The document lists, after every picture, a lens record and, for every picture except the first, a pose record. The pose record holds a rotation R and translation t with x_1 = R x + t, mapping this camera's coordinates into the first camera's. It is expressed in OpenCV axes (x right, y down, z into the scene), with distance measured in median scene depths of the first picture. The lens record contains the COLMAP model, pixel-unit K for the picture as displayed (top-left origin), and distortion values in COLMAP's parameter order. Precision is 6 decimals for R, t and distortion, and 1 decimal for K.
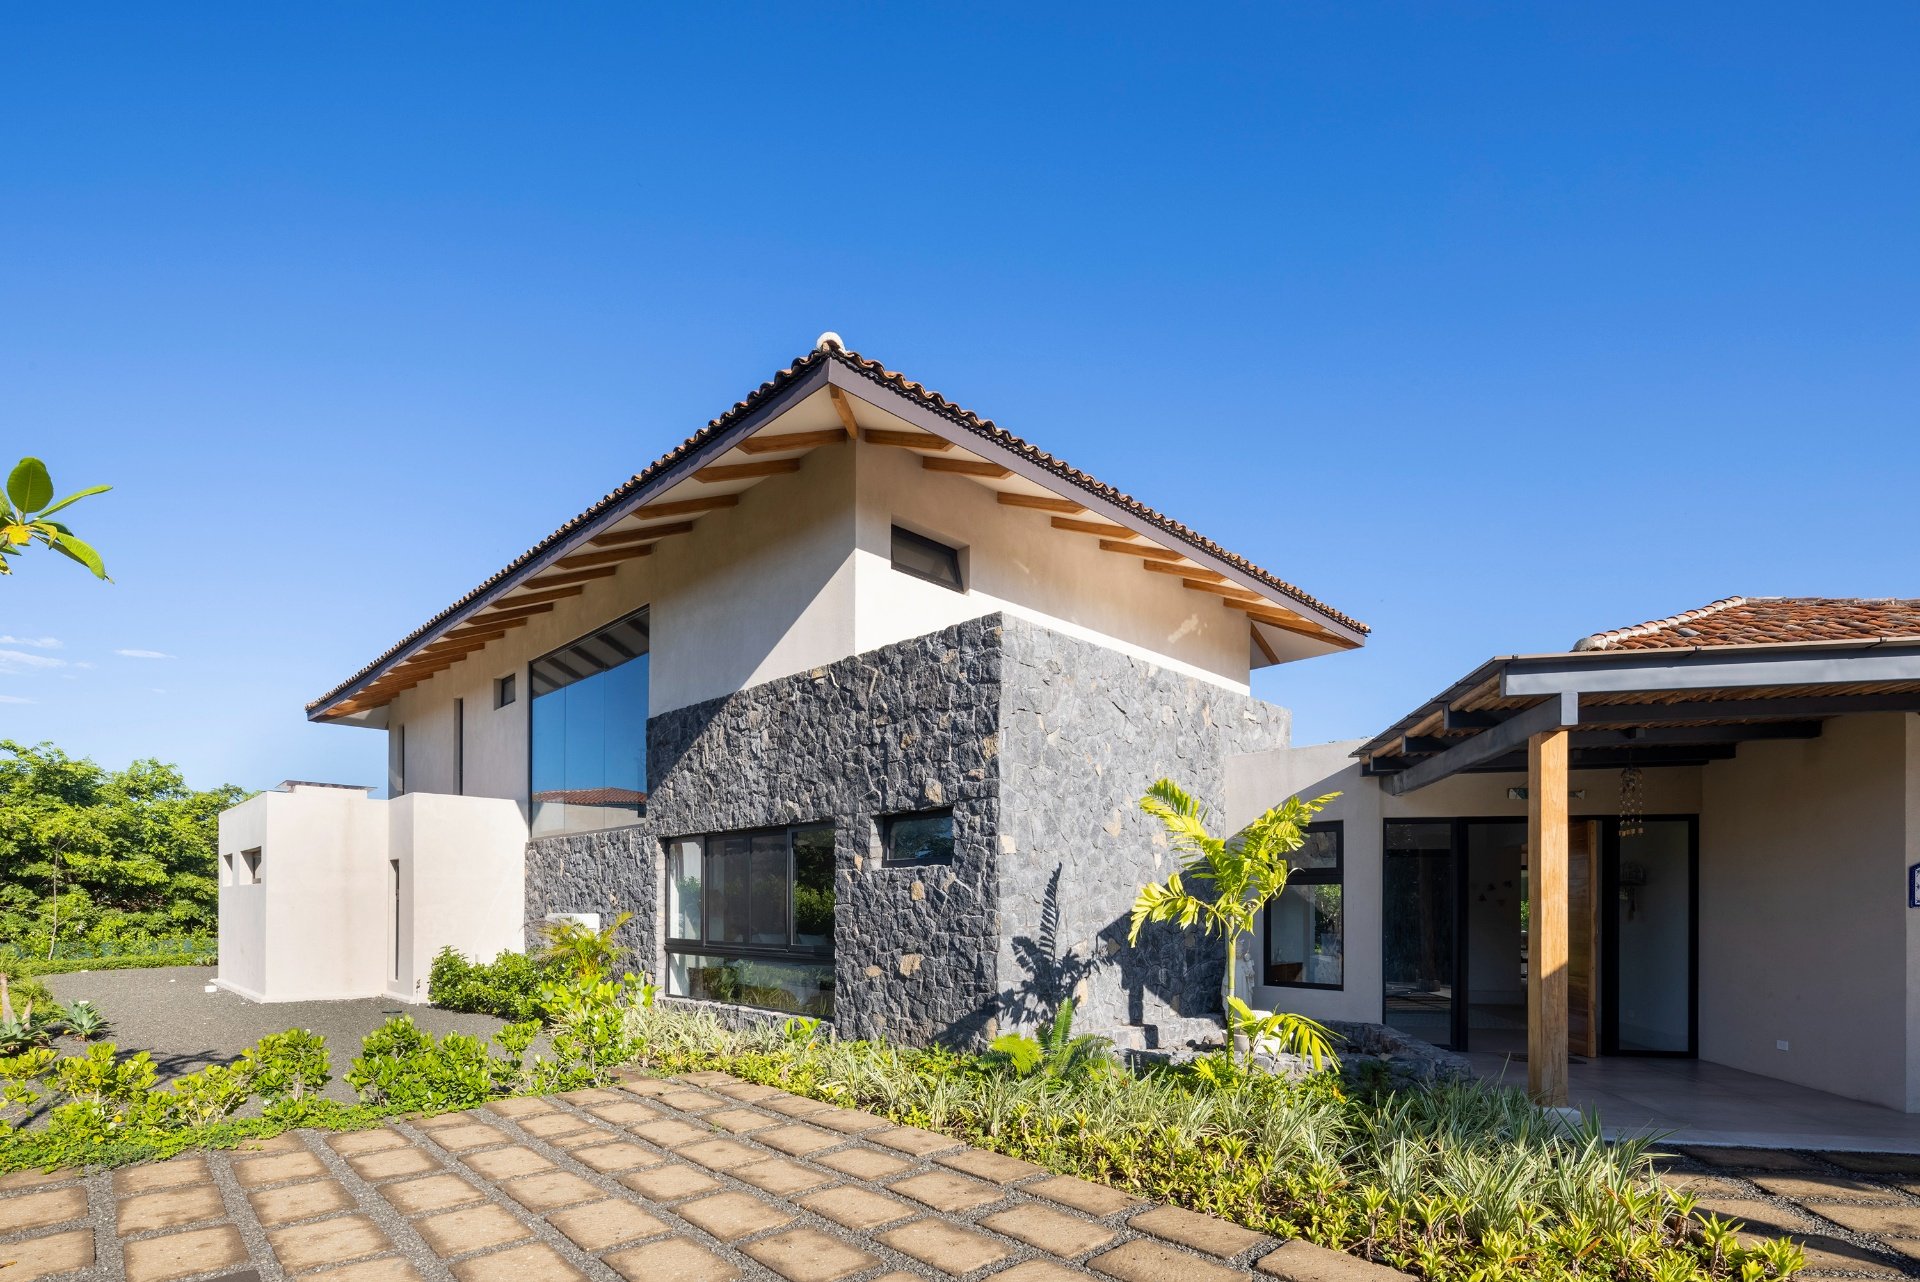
lens RADIAL K [[936.0, 0, 961.6], [0, 936.0, 902.4], [0, 0, 1]] dist [0.003480, -0.002480]
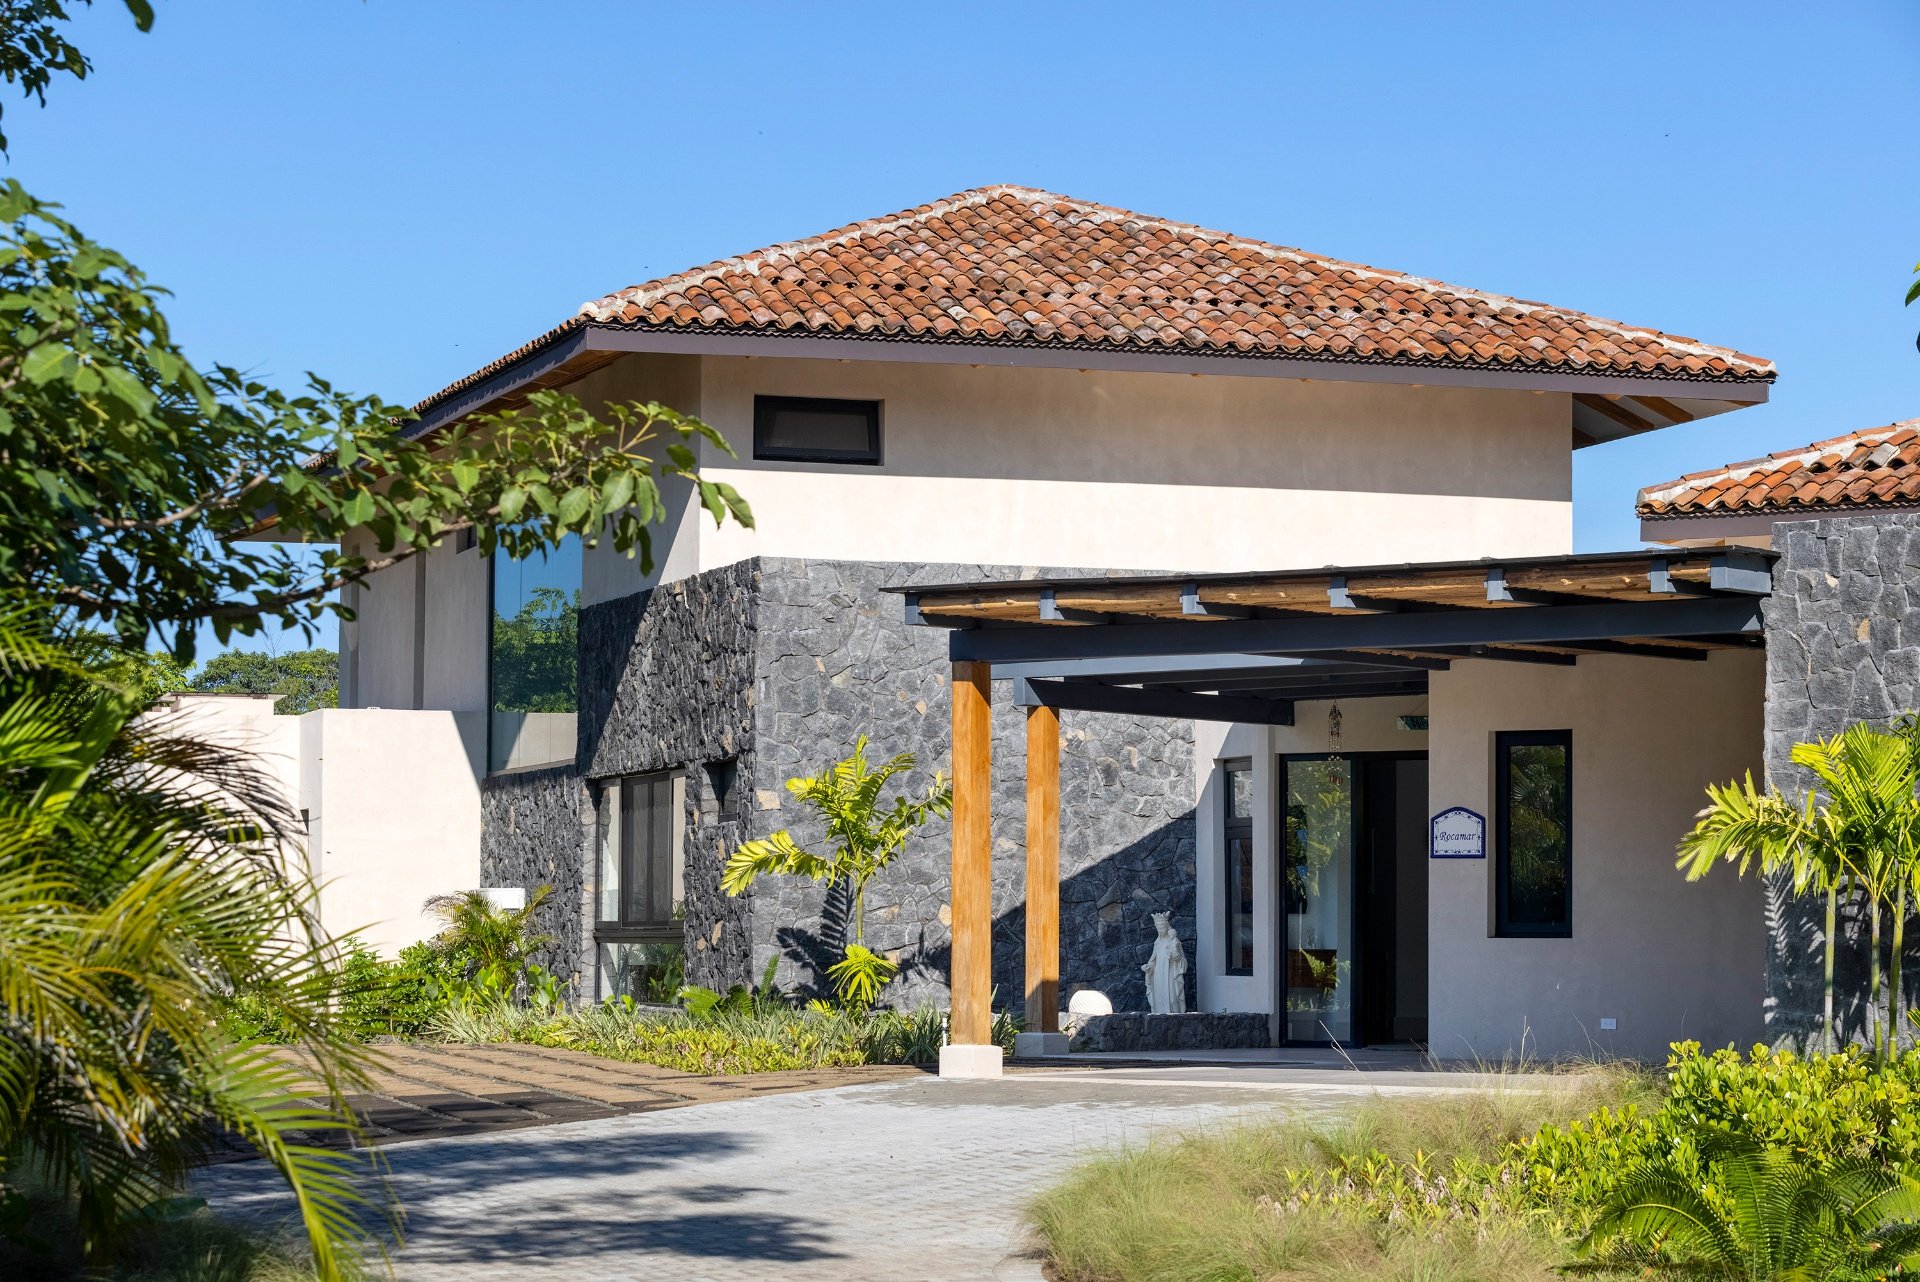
lens RADIAL K [[4598.8, 0, 960.8], [0, 4598.8, 648.7], [0, 0, 1]] dist [-0.146409, 0.000000]
pose [[0.892850, -0.026514, -0.449572, 1.979865], [-0.001544, 0.998079, -0.061927, 0.062365], [0.450351, 0.055986, 0.891095, -2.616425]]
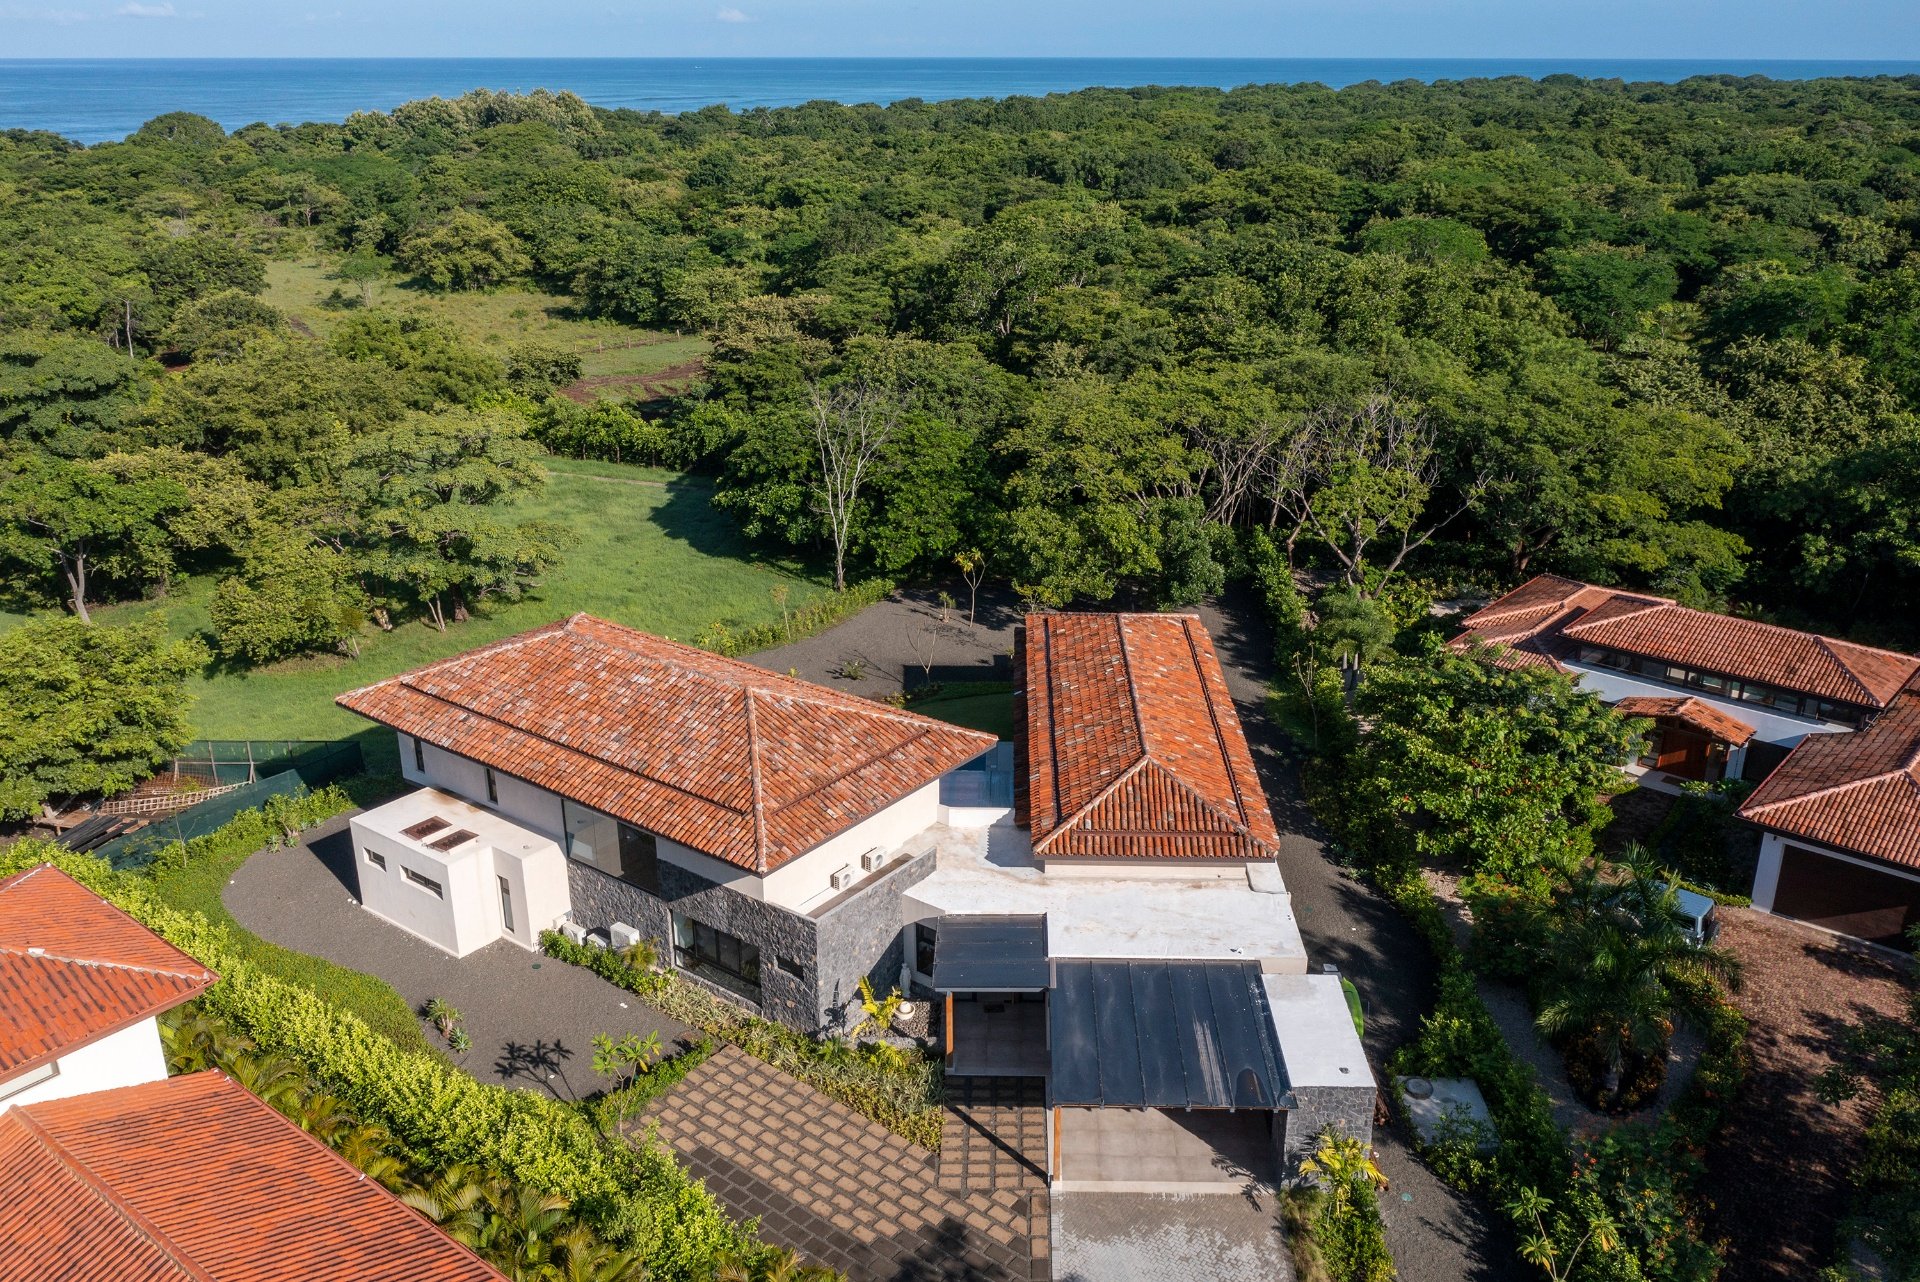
lens RADIAL K [[1505.7, 0, 972.7], [0, 1505.7, 642.2], [0, 0, 1]] dist [0.002694, 0.004407]
pose [[0.989085, -0.057022, 0.135865, -0.064359], [0.008898, 0.943516, 0.331209, -2.532037], [-0.147076, -0.326385, 0.933725, -3.133078]]
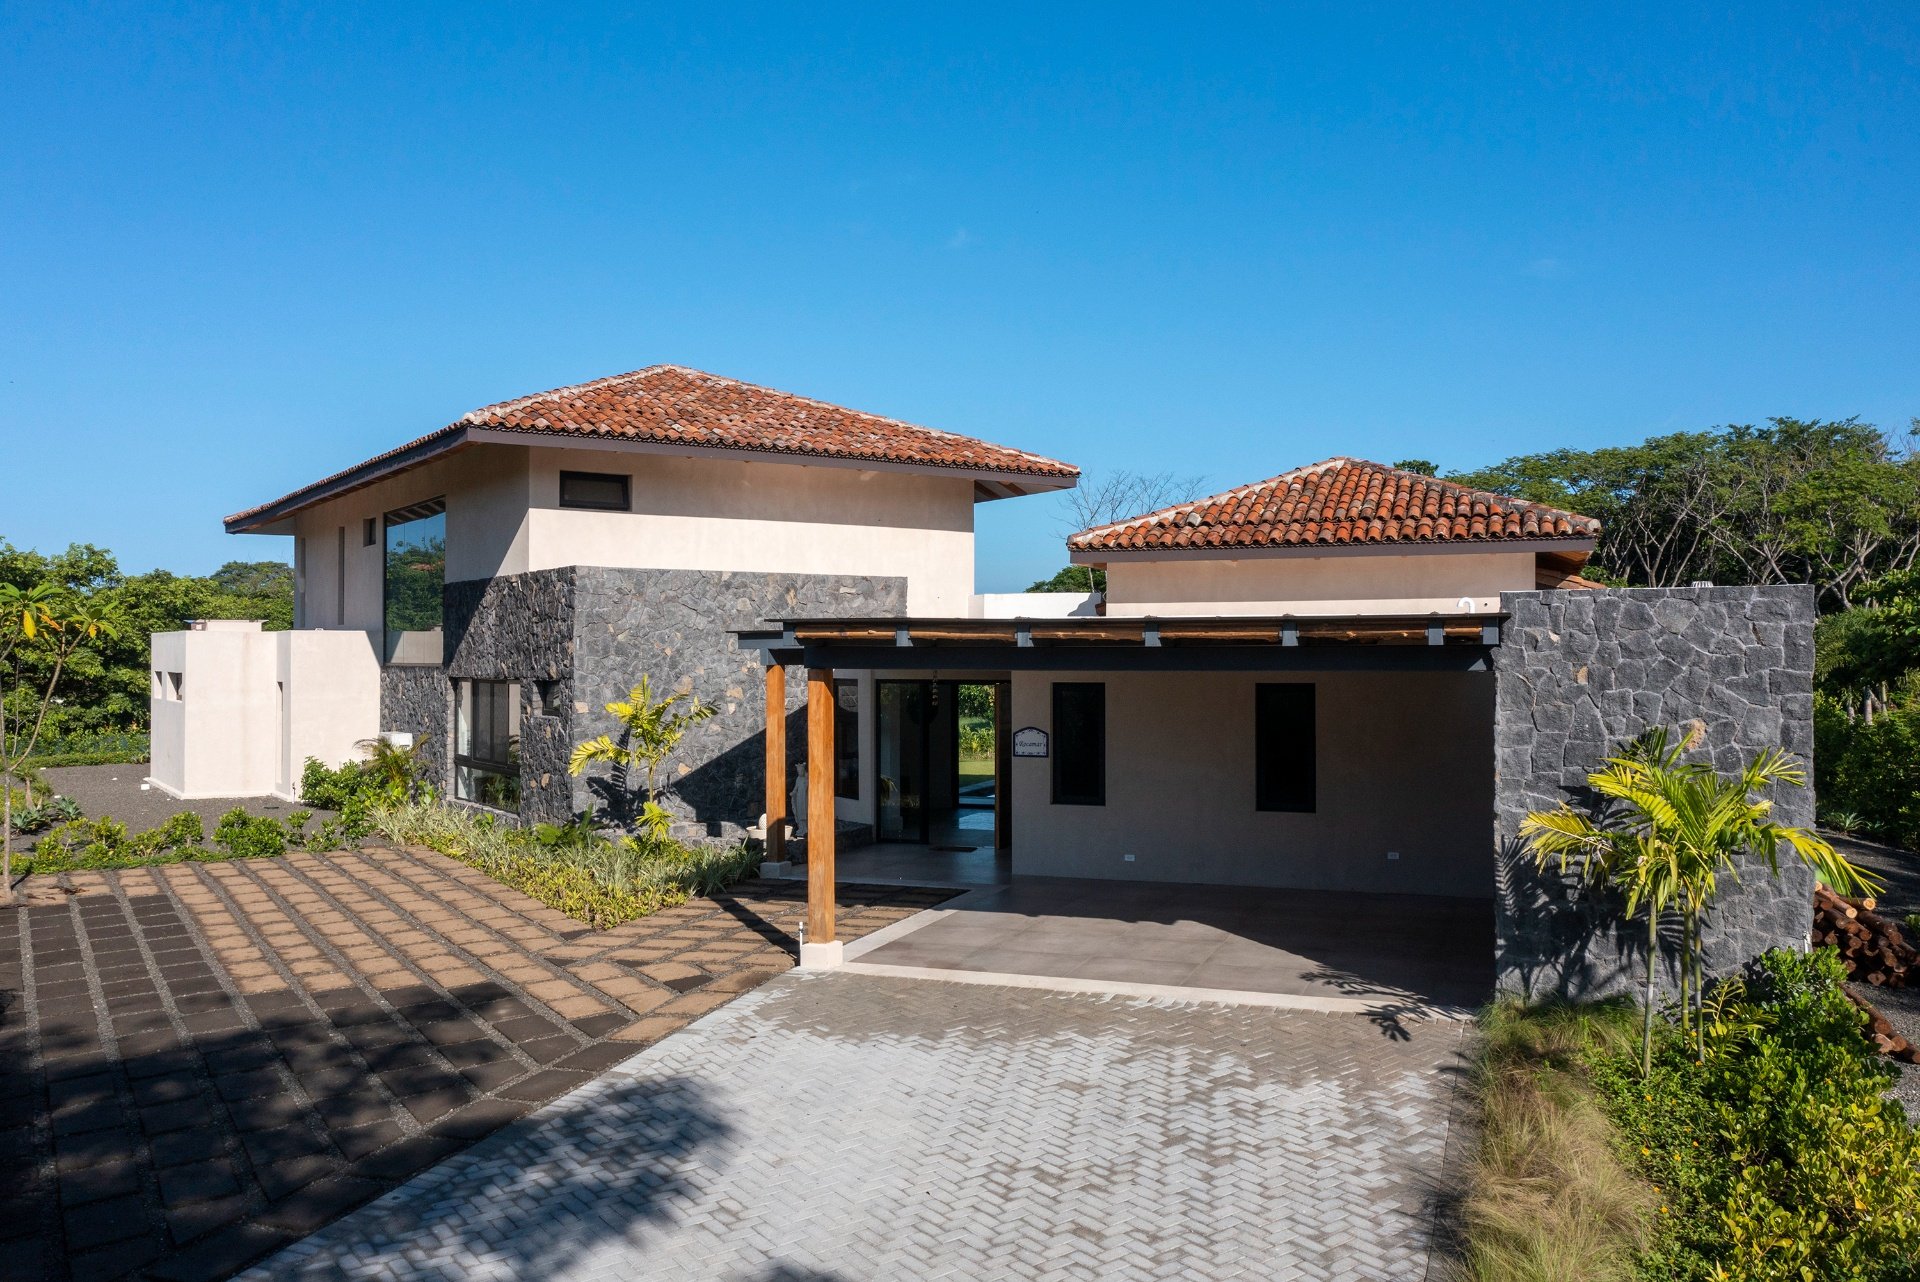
lens RADIAL K [[1518.3, 0, 957.2], [0, 1518.3, 633.1], [0, 0, 1]] dist [-0.019720, 0.012484]
pose [[0.984135, -0.007021, -0.177284, 0.991946], [0.004860, 0.999909, -0.012617, -0.132232], [0.177357, 0.011555, 0.984079, -1.264644]]
